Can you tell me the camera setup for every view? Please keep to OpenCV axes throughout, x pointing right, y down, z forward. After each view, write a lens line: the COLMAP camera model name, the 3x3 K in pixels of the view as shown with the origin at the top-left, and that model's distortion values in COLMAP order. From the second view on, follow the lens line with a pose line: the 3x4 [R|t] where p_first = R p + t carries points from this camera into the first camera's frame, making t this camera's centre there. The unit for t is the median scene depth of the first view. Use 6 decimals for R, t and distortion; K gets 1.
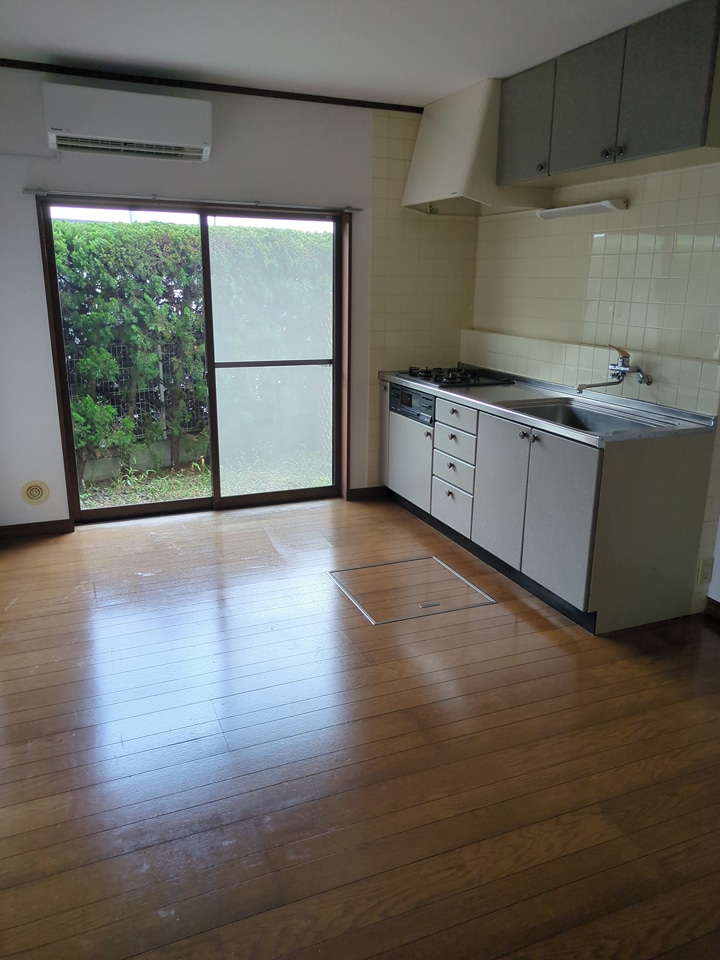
lens RADIAL K [[720.3, 0, 358.6], [0, 720.3, 481.4], [0, 0, 1]] dist [0.033348, -0.026693]
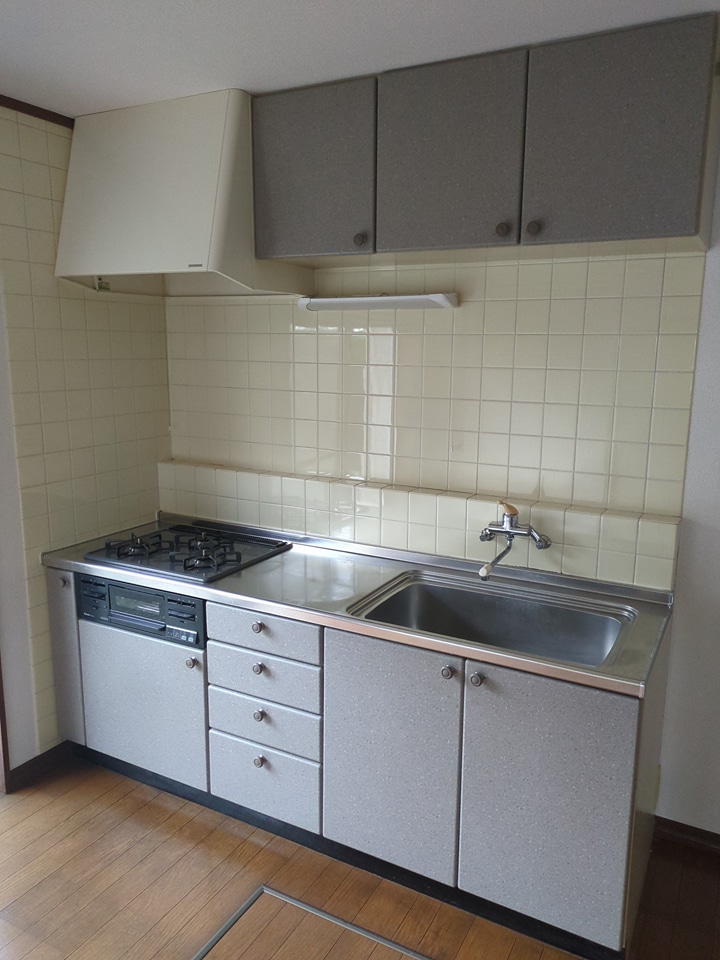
lens RADIAL K [[720.3, 0, 362.9], [0, 720.3, 479.9], [0, 0, 1]] dist [0.033348, -0.026693]
pose [[0.772630, -0.120634, 0.623290, -0.144604], [0.170951, 0.985050, -0.021259, -0.175811], [-0.611407, 0.122977, 0.781702, 0.441503]]
